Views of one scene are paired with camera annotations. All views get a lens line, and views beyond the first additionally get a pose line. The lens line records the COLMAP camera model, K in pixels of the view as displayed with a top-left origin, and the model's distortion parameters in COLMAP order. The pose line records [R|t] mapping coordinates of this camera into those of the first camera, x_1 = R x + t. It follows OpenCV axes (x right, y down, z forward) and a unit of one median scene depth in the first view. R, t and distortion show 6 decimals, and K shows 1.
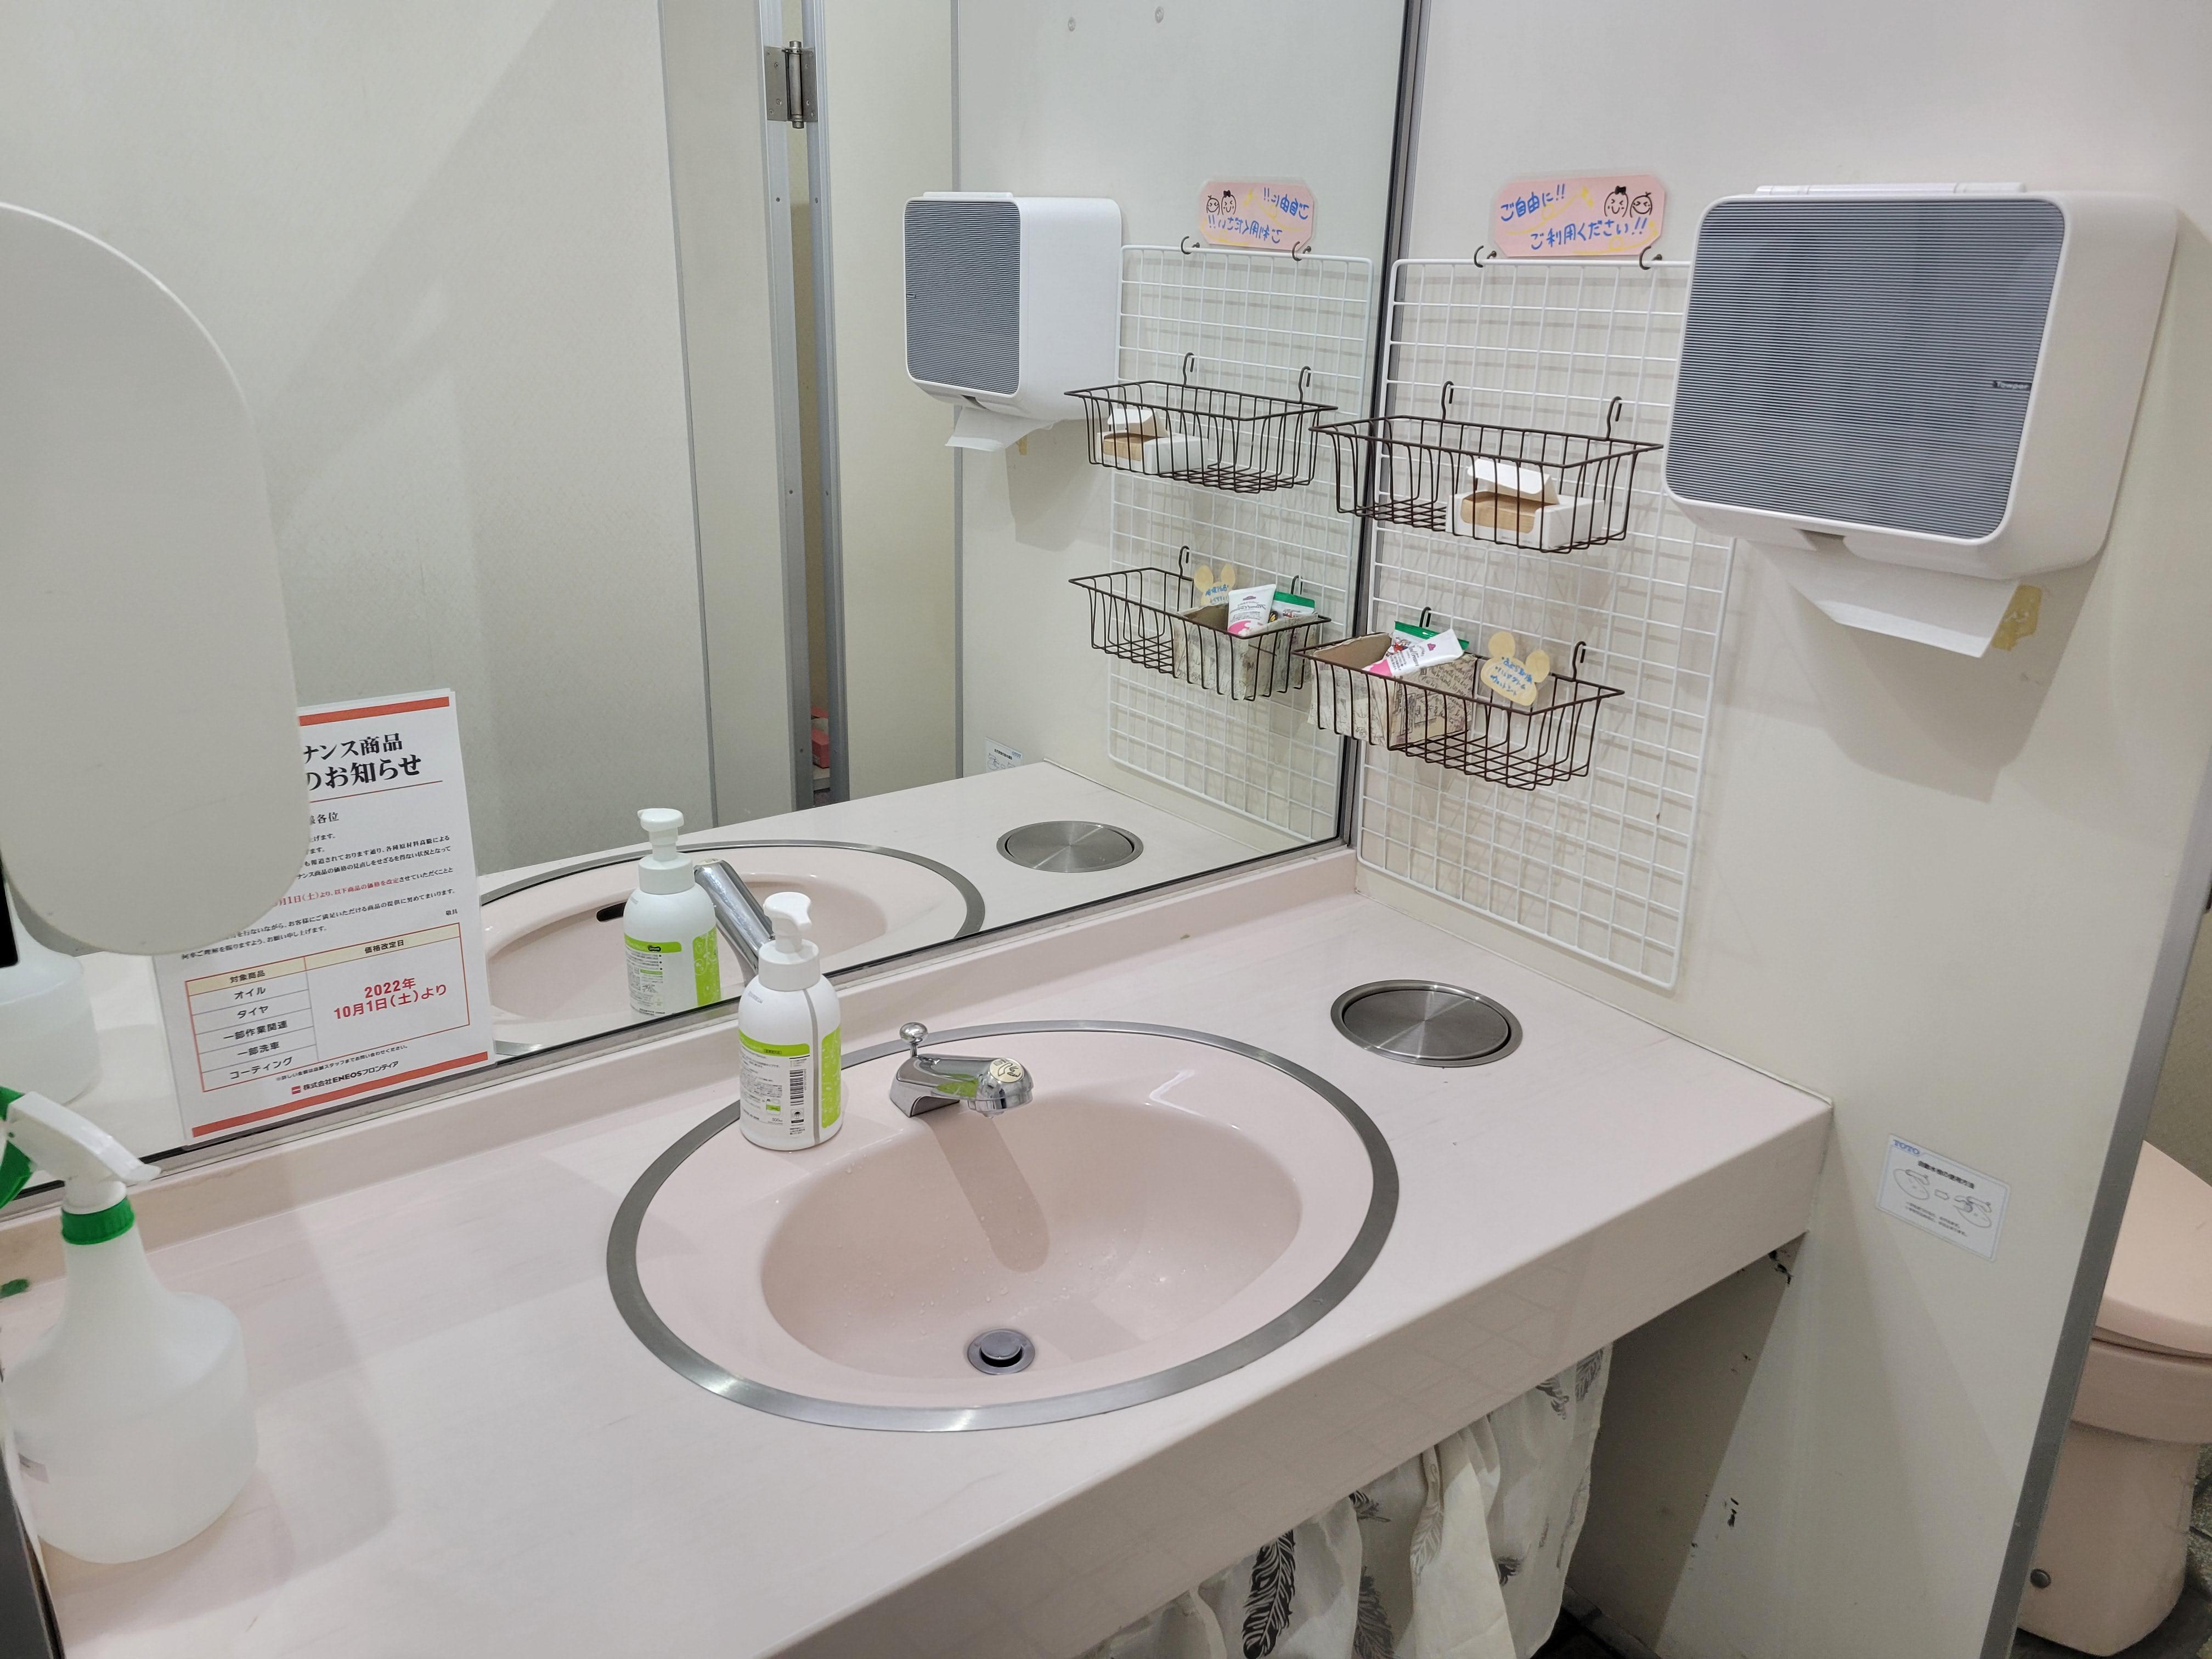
lens RADIAL K [[1660.0, 0, 1070.0], [0, 1660.0, 829.7], [0, 0, 1]] dist [0.048832, -0.011991]
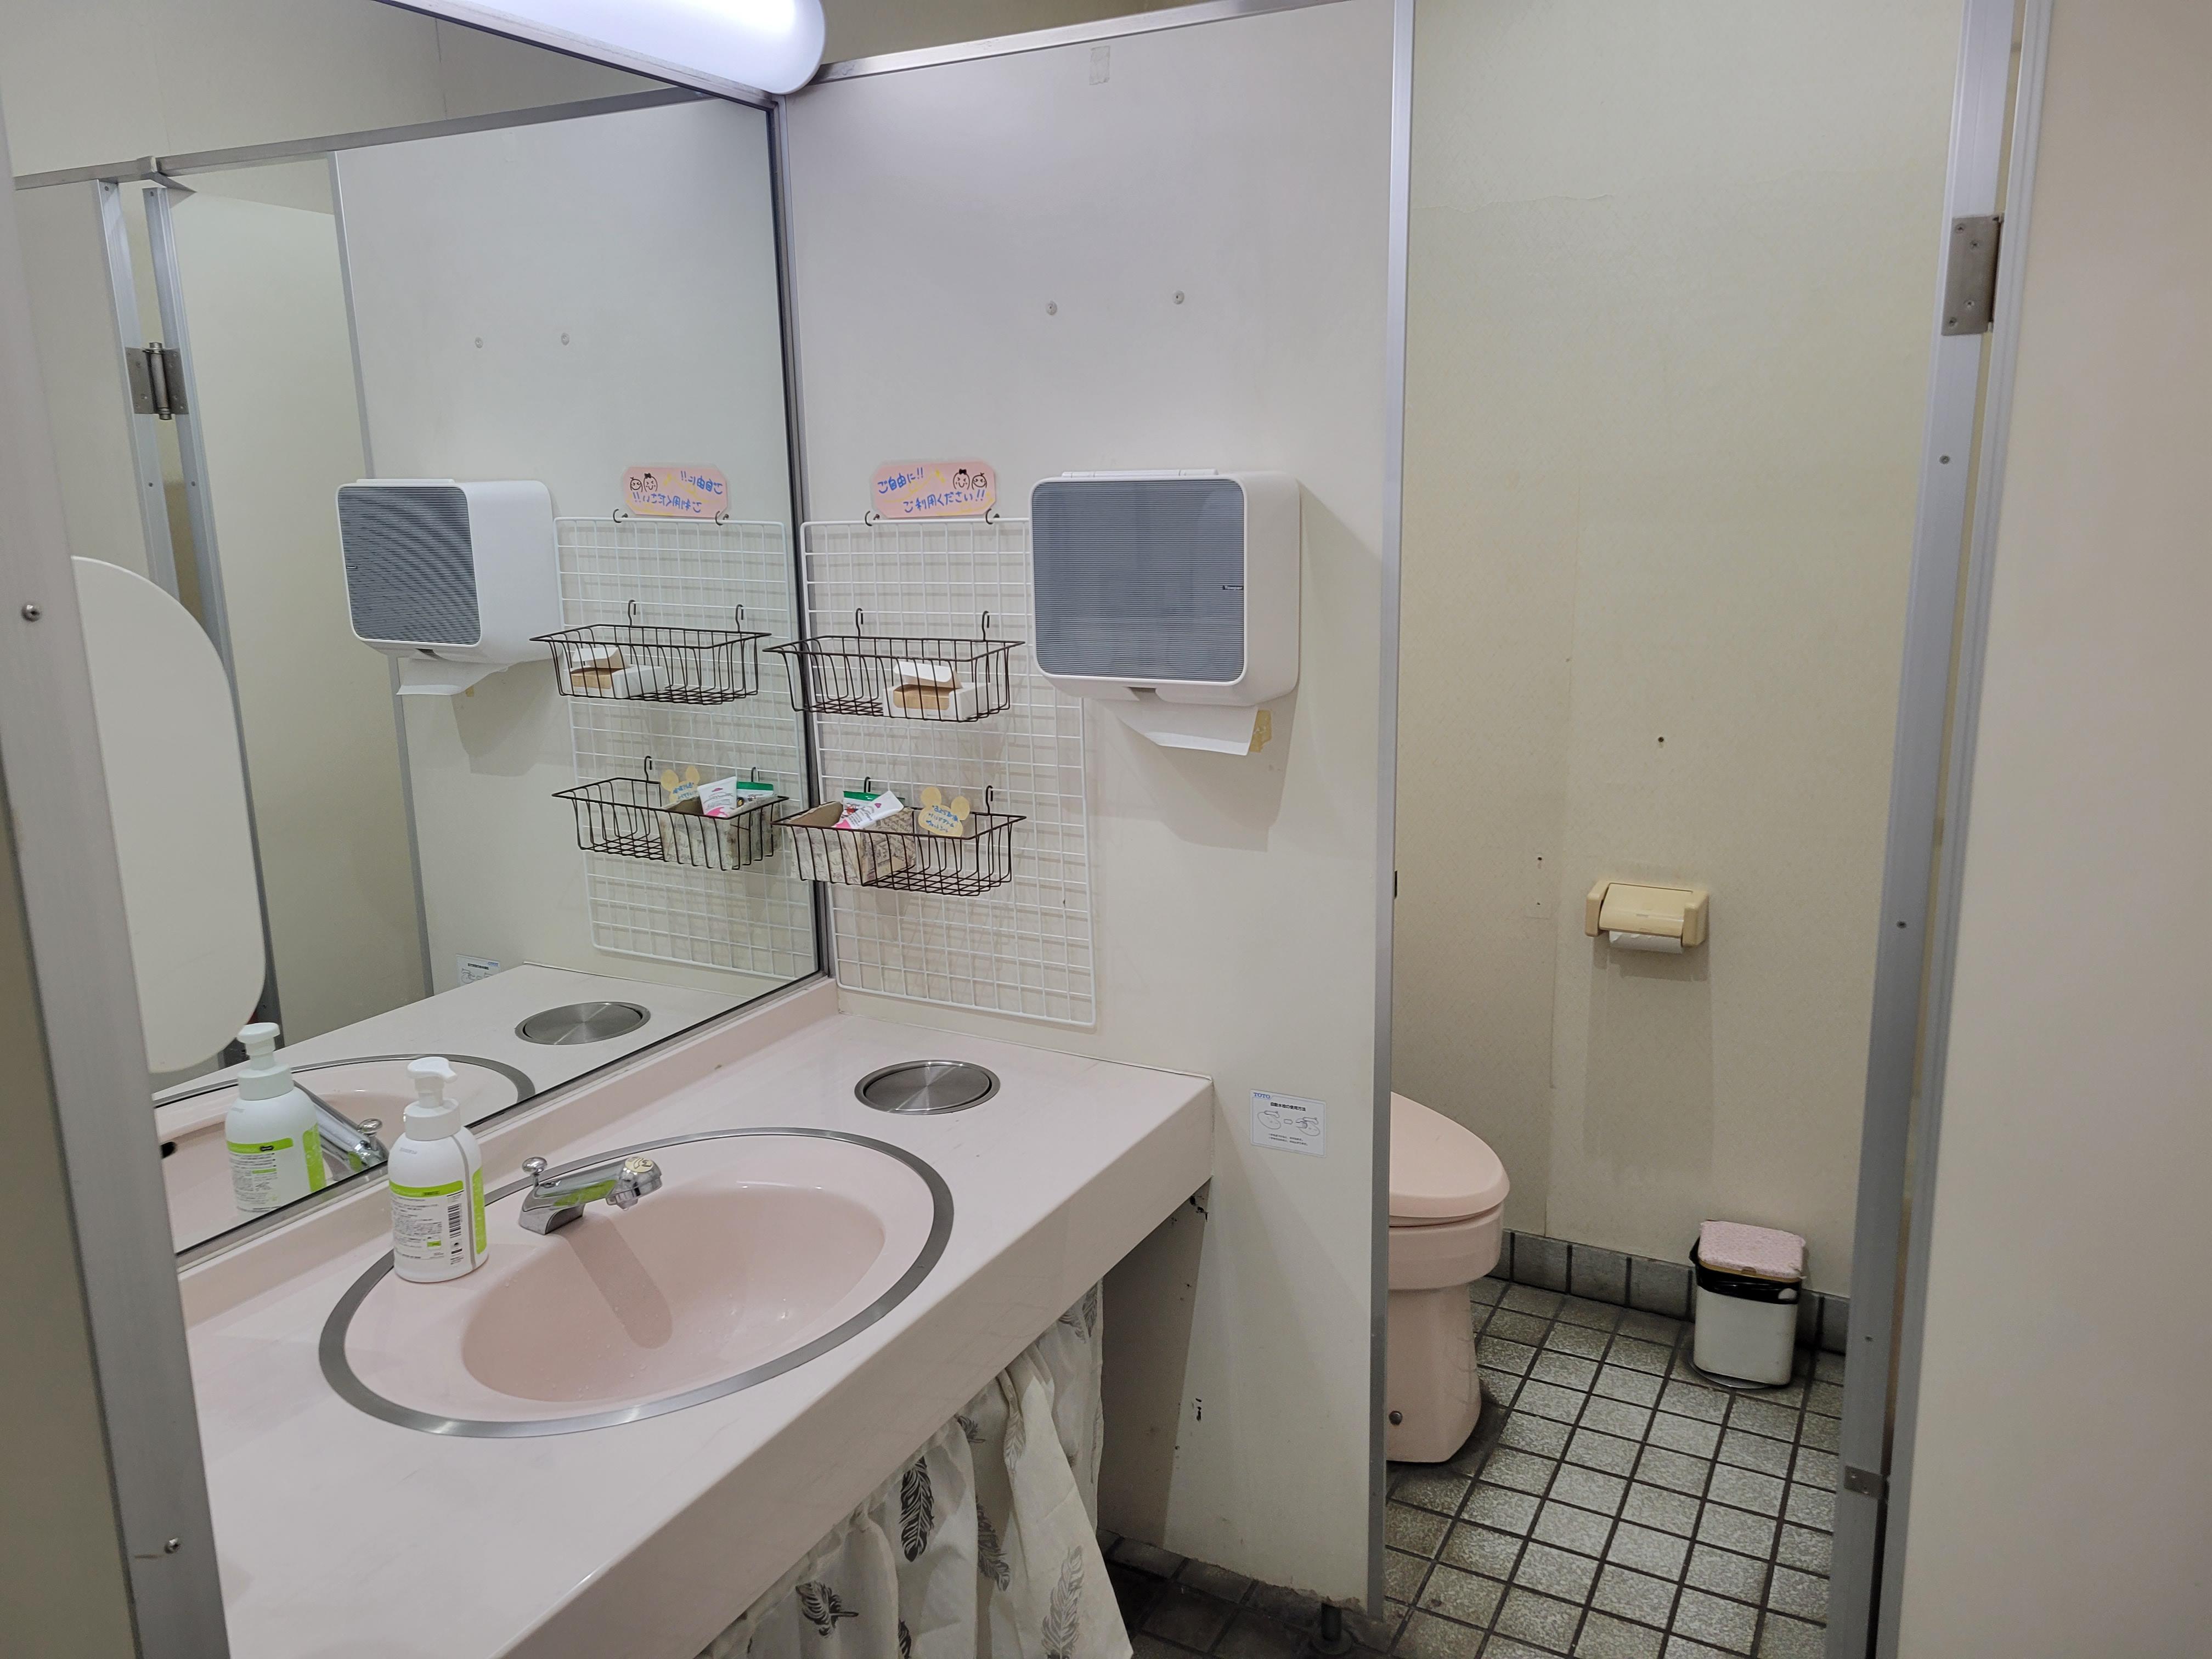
lens RADIAL K [[1660.0, 0, 1107.3], [0, 1660.0, 830.9], [0, 0, 1]] dist [0.048832, -0.011991]
pose [[0.899374, -0.126610, 0.418444, -0.177605], [0.180213, 0.979409, -0.090996, 0.063608], [-0.398308, 0.157249, 0.903673, -0.257656]]
